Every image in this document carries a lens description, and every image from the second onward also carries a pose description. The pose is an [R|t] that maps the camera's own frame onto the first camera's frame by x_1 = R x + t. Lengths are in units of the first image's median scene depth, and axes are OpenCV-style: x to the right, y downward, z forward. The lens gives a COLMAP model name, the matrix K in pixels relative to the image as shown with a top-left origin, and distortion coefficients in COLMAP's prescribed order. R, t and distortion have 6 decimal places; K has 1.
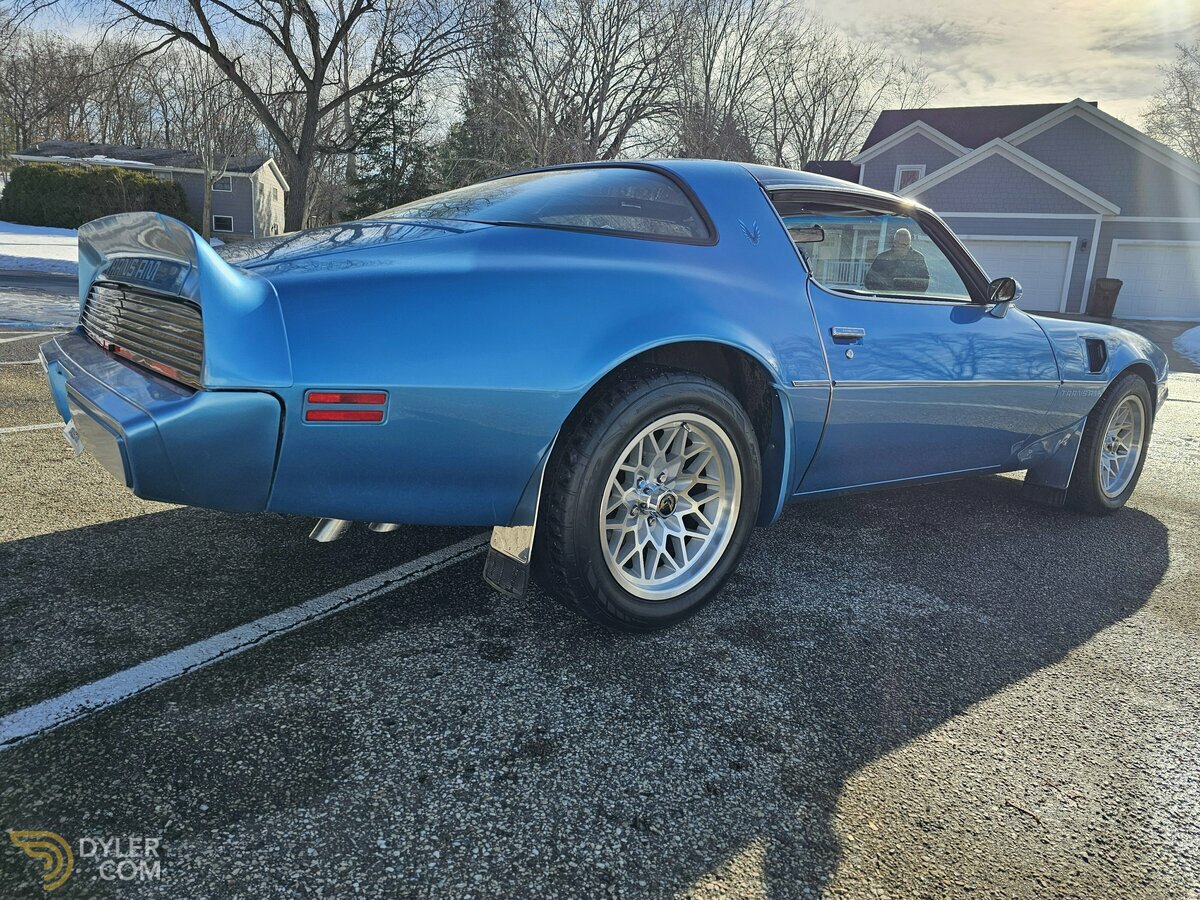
lens RADIAL K [[792.9, 0, 606.2], [0, 792.9, 454.0], [0, 0, 1]] dist [0.050571, -0.039523]
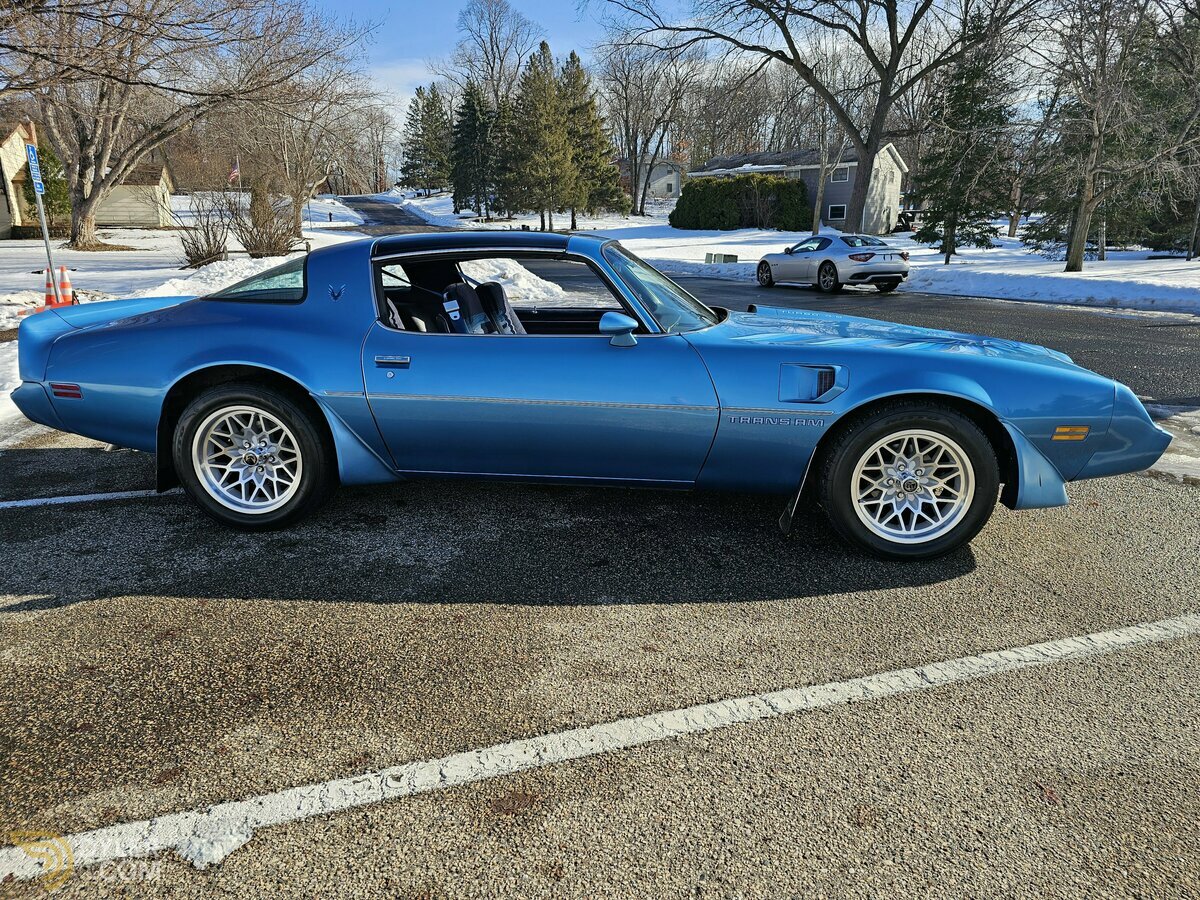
lens RADIAL K [[792.9, 0, 606.2], [0, 792.9, 454.0], [0, 0, 1]] dist [0.050571, -0.039523]
pose [[0.725217, 0.115895, -0.678697, 0.124948], [-0.097351, 0.993089, 0.065556, -0.009290], [0.681604, 0.018530, 0.731487, 0.017781]]
